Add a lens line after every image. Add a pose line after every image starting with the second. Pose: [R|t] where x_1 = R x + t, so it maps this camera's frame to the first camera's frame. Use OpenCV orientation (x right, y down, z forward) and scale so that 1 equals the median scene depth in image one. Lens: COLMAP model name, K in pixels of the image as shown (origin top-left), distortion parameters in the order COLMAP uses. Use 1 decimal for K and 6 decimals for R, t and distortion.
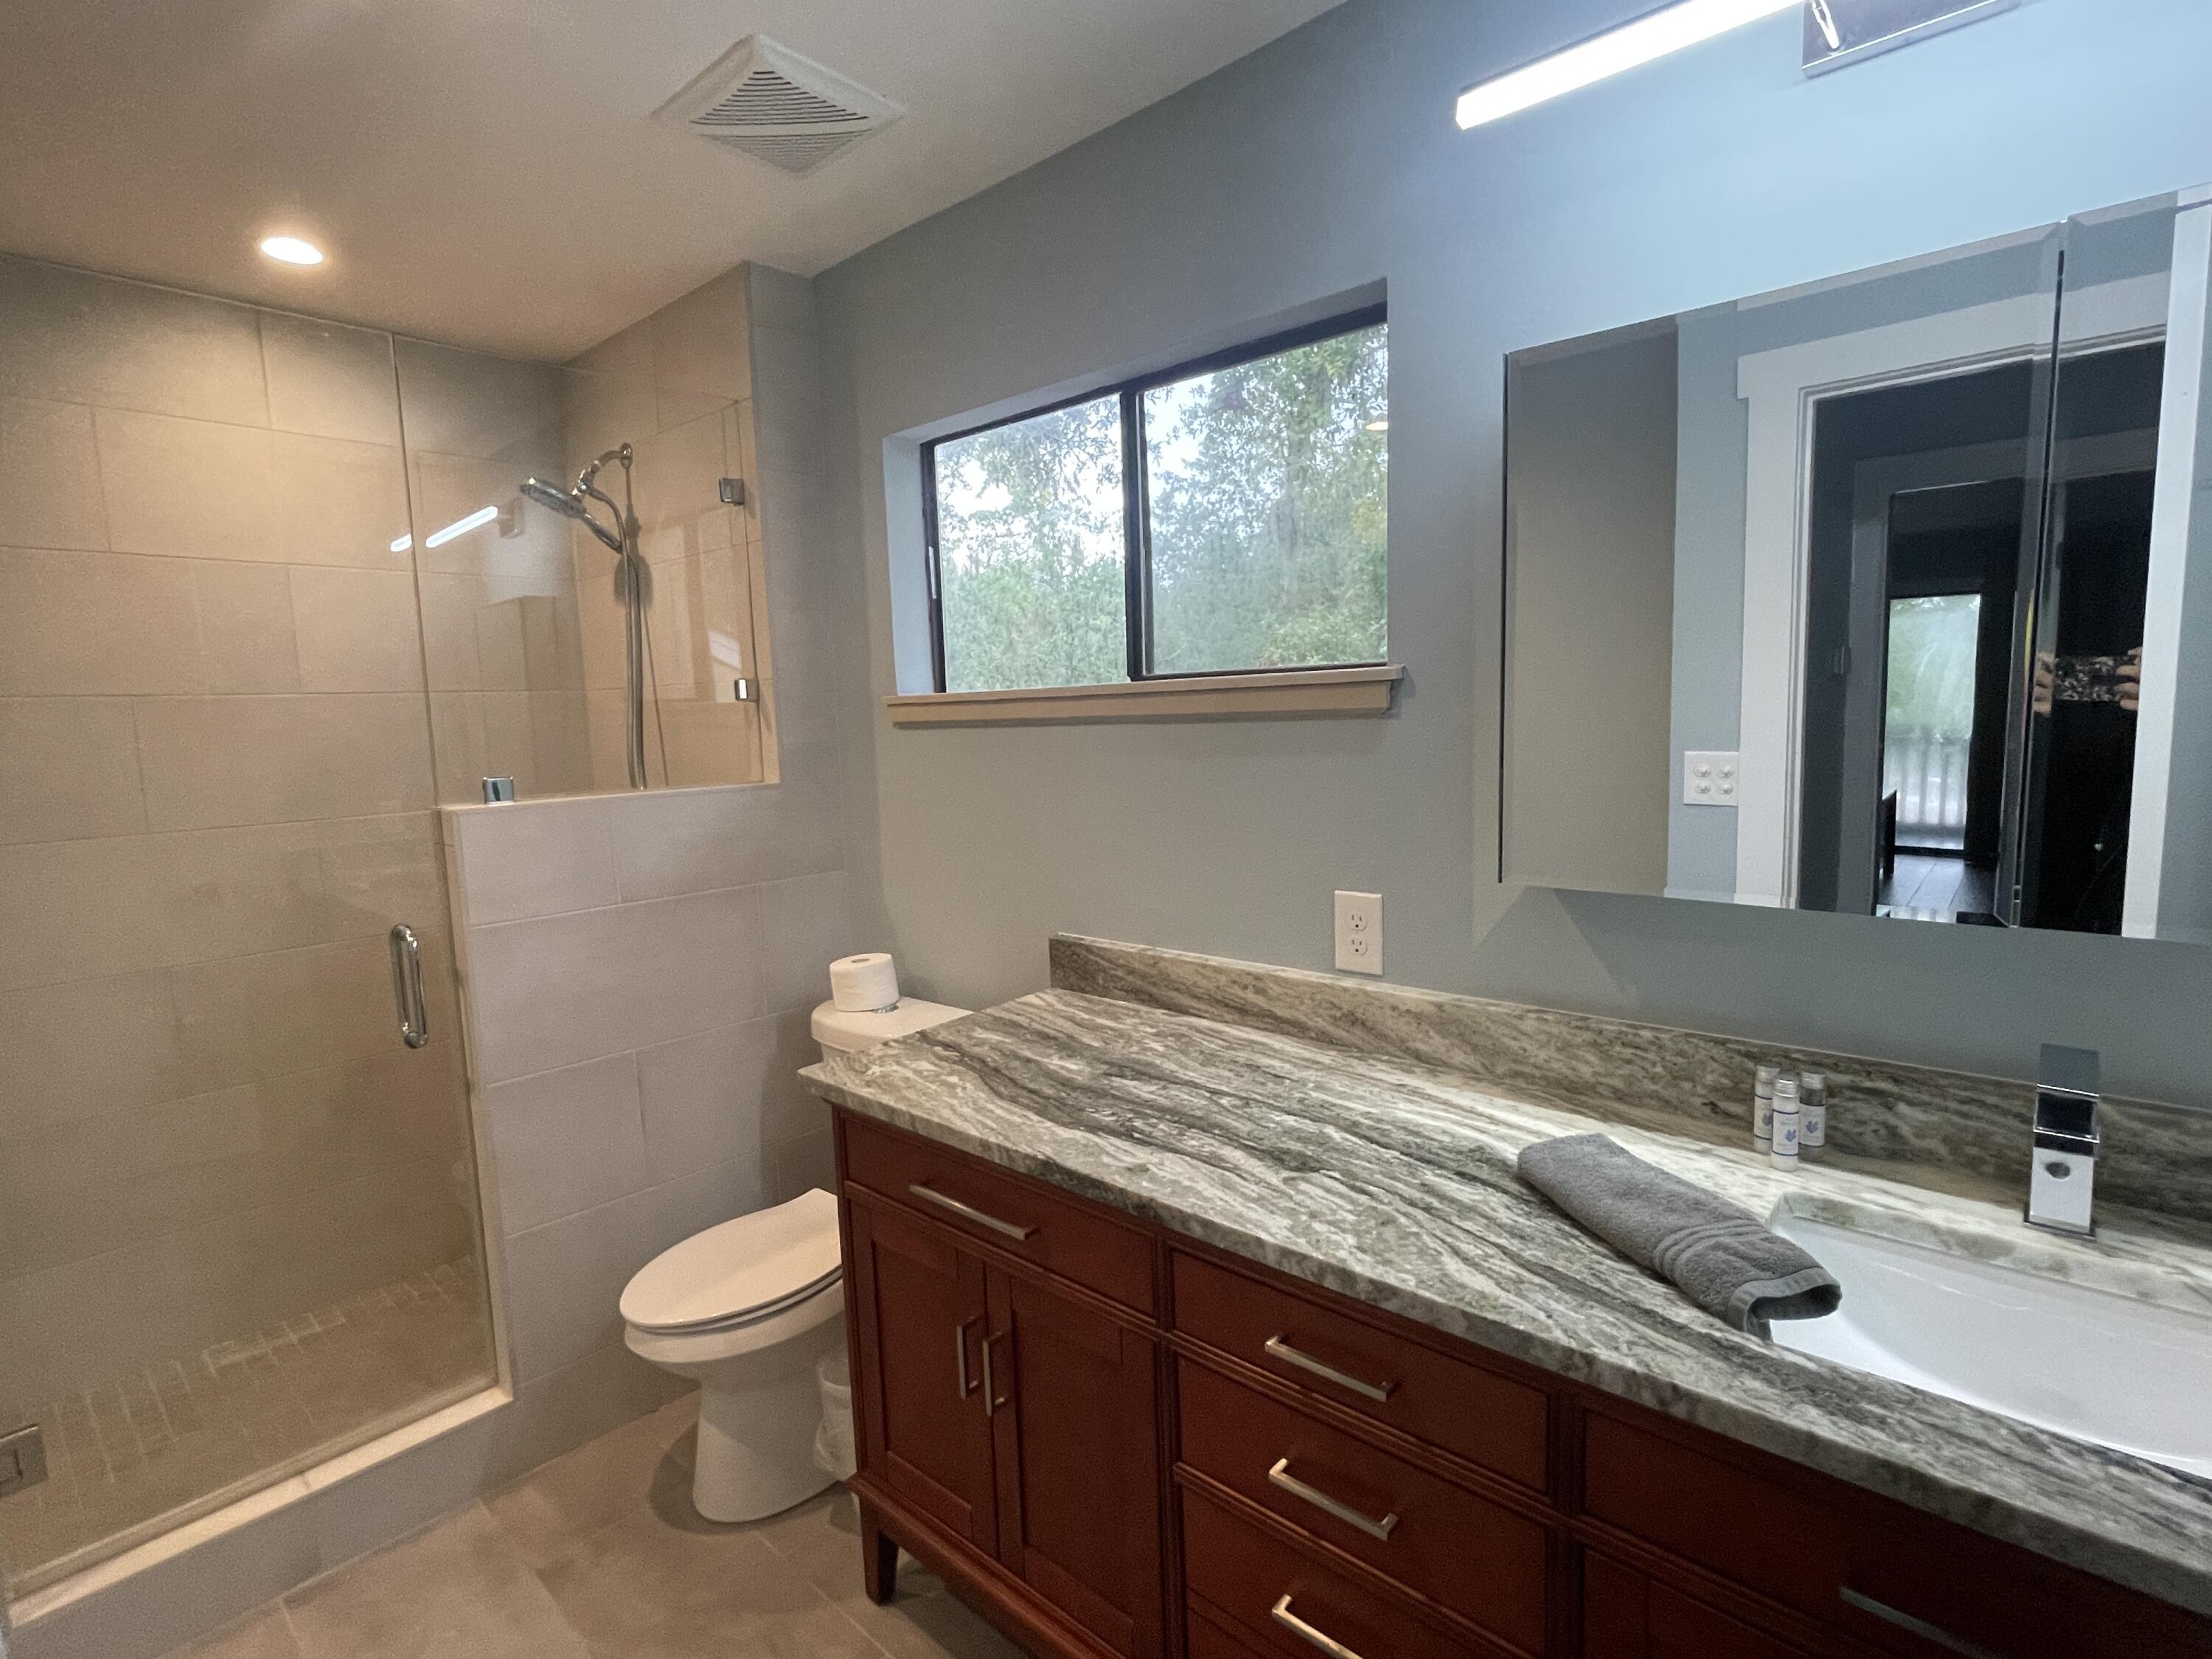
lens RADIAL K [[1067.5, 0, 1113.4], [0, 1067.5, 825.4], [0, 0, 1]] dist [-0.003593, 0.002518]
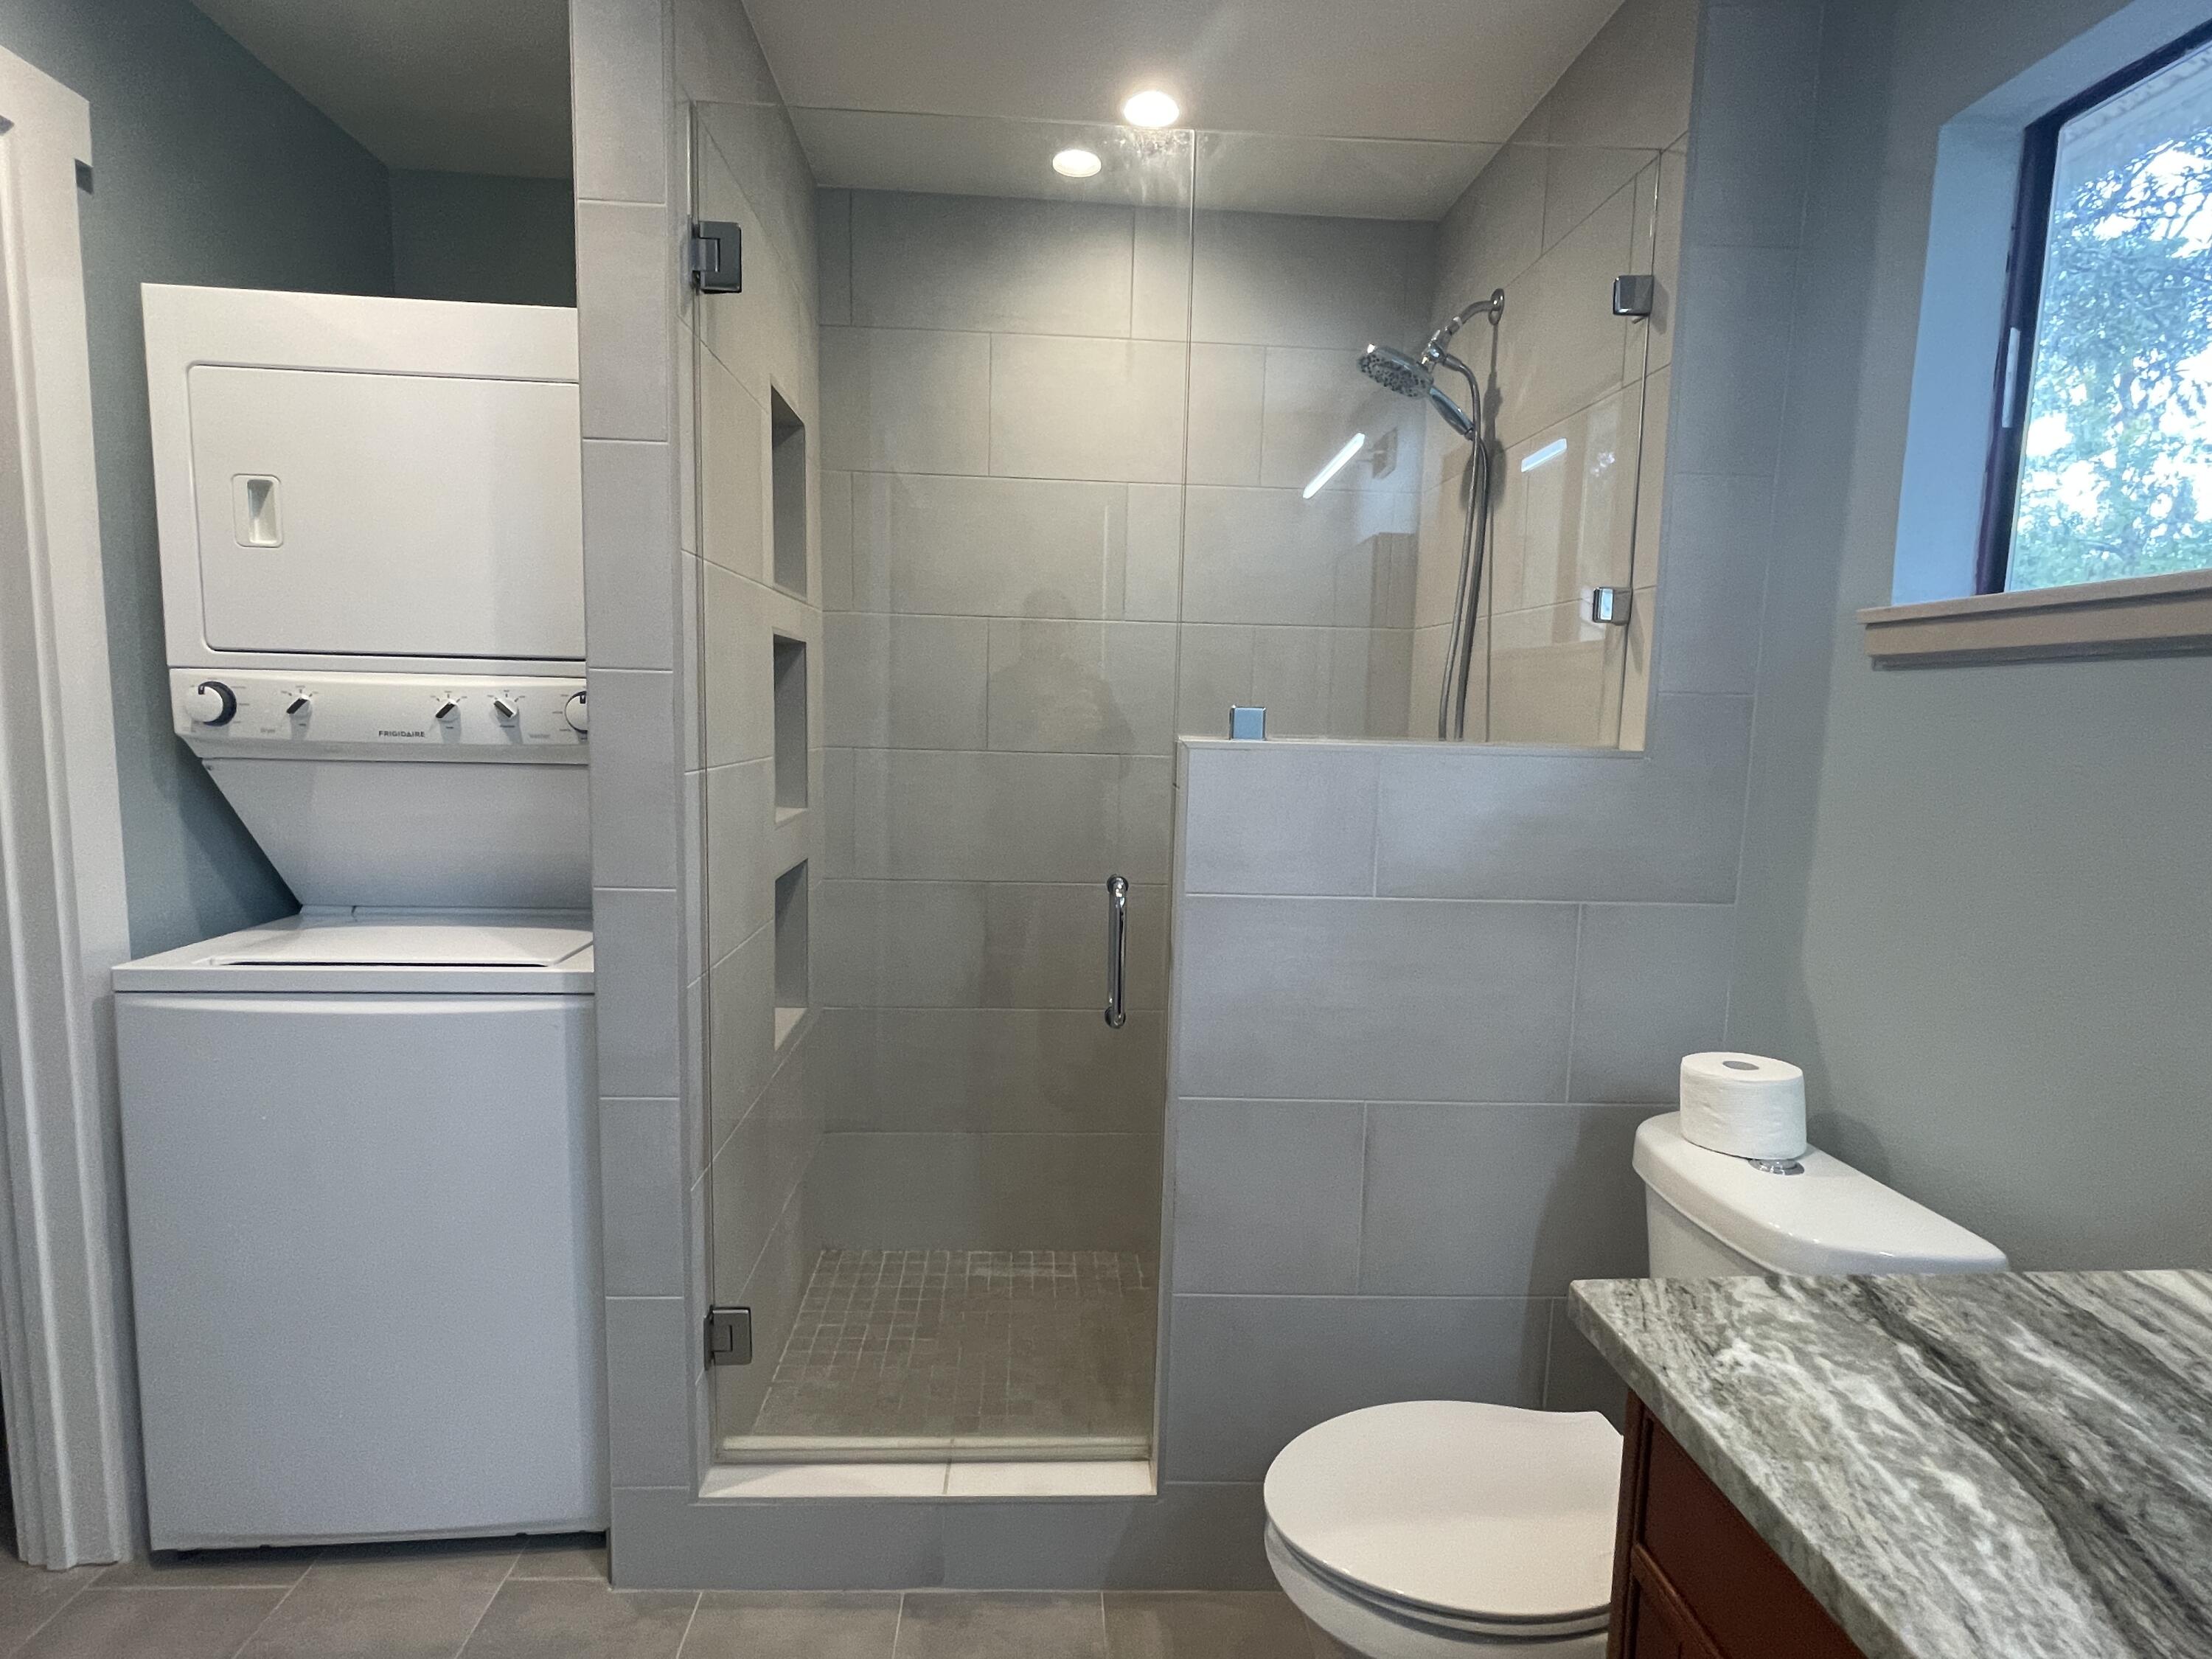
lens RADIAL K [[1067.5, 0, 1105.5], [0, 1067.5, 824.2], [0, 0, 1]] dist [-0.003593, 0.002518]
pose [[0.699054, 0.127462, -0.703617, -0.087931], [-0.128432, 0.990364, 0.051808, 0.012116], [0.703440, 0.054150, 0.708688, 0.343073]]
